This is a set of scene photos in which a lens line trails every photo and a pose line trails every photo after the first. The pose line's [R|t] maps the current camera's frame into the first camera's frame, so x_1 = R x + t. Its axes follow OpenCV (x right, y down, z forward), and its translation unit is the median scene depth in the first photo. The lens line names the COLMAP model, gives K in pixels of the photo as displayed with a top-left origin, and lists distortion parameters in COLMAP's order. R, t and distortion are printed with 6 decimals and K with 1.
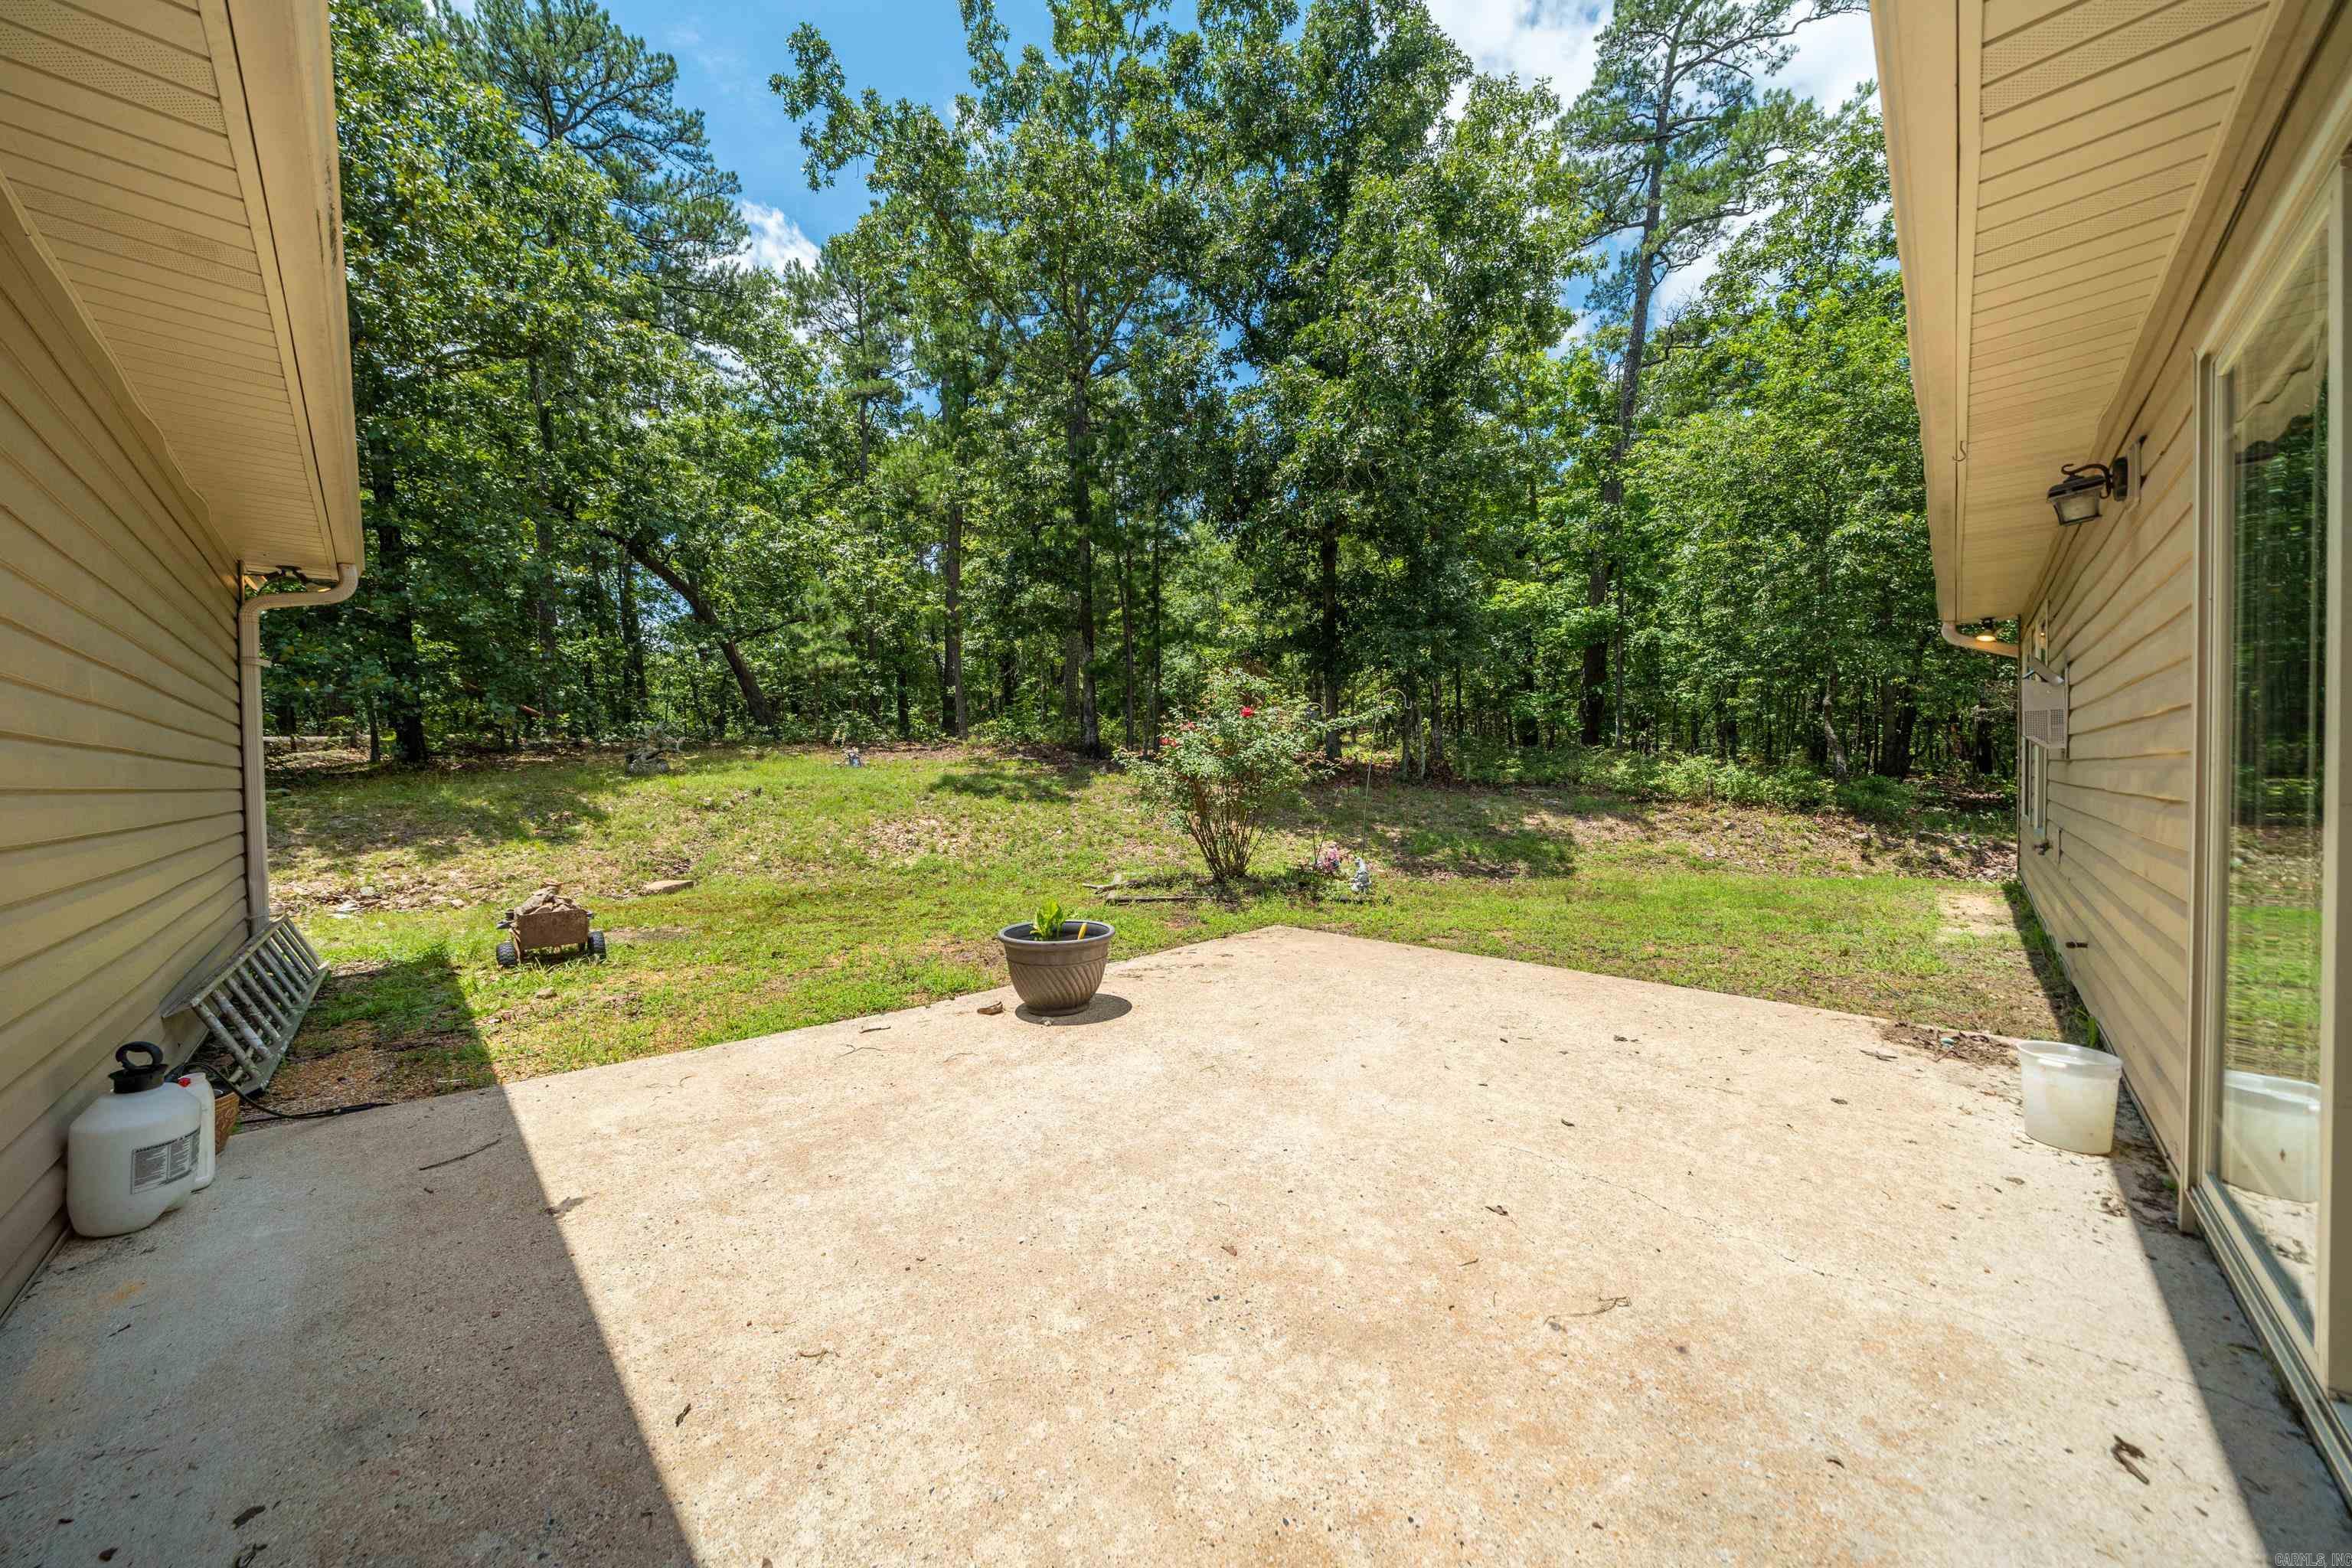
lens RADIAL K [[795.6, 0, 1171.6], [0, 795.6, 781.5], [0, 0, 1]] dist [-0.001548, 0.000065]
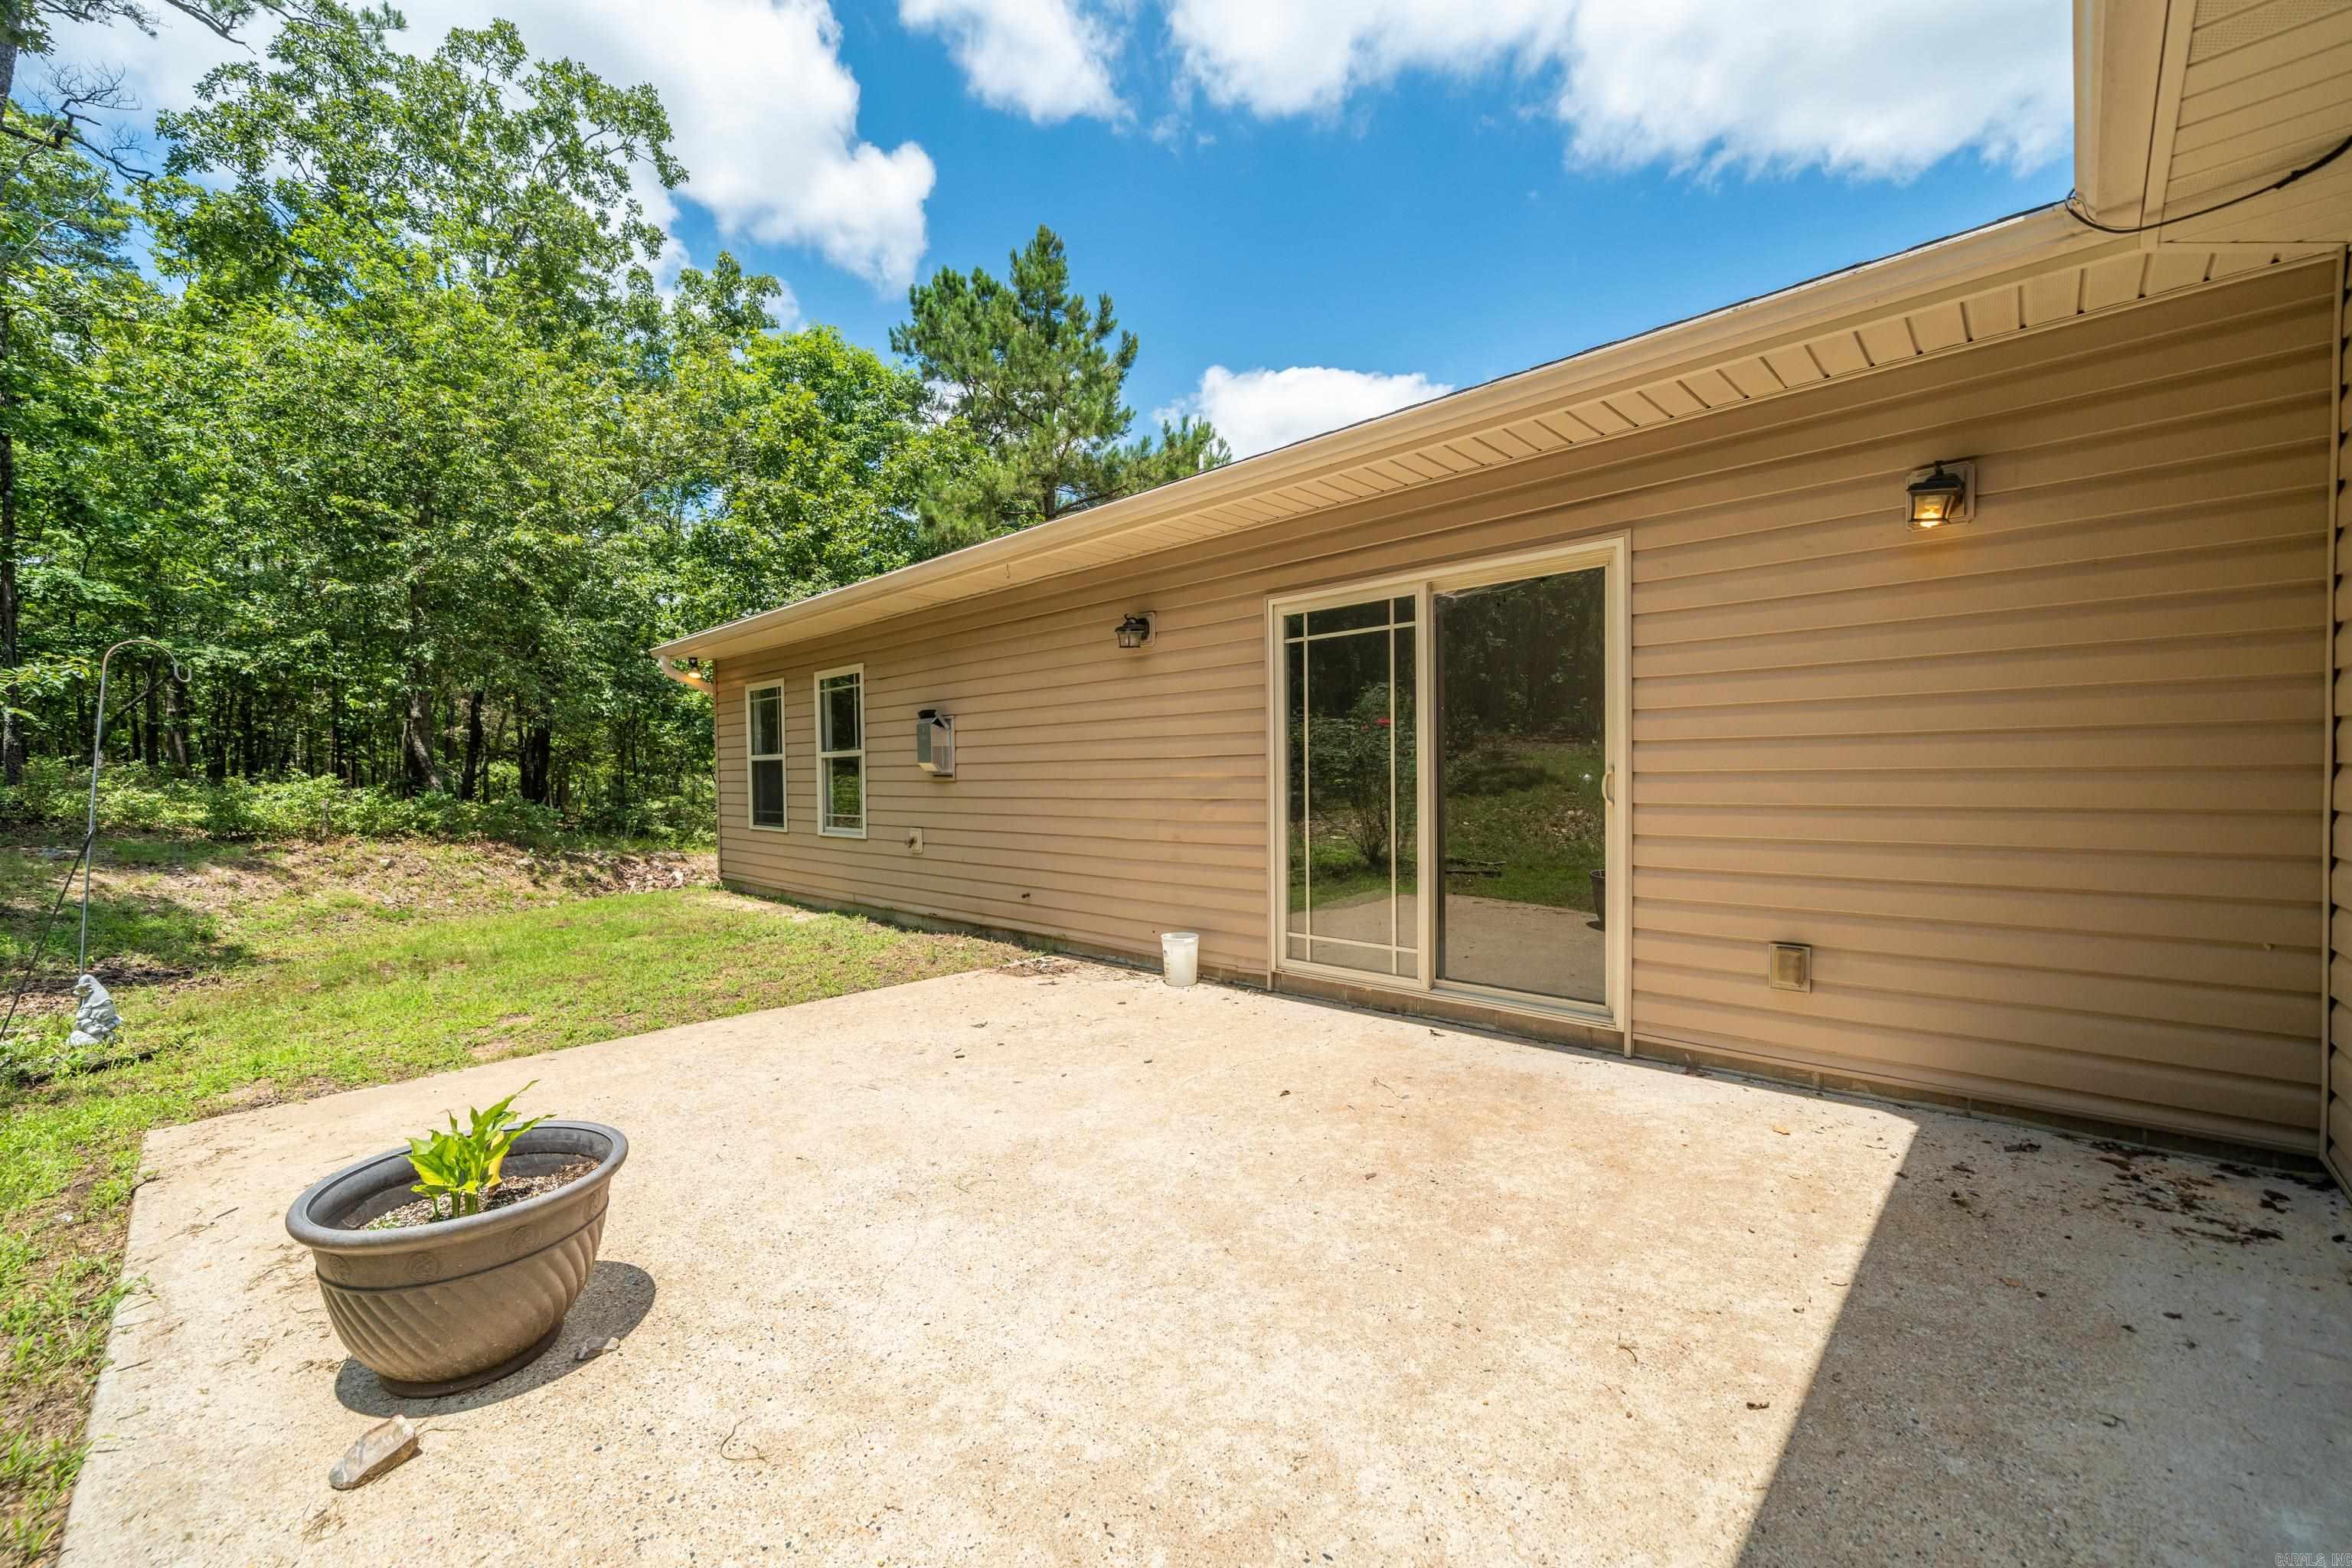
lens RADIAL K [[933.9, 0, 1175.9], [0, 933.9, 785.5], [0, 0, 1]] dist [0.002445, -0.000011]
pose [[-0.022913, 0.000544, 0.999737, -1.013862], [0.023649, 0.999720, -0.000002, -0.013223], [-0.999458, 0.023643, -0.022919, 0.986246]]
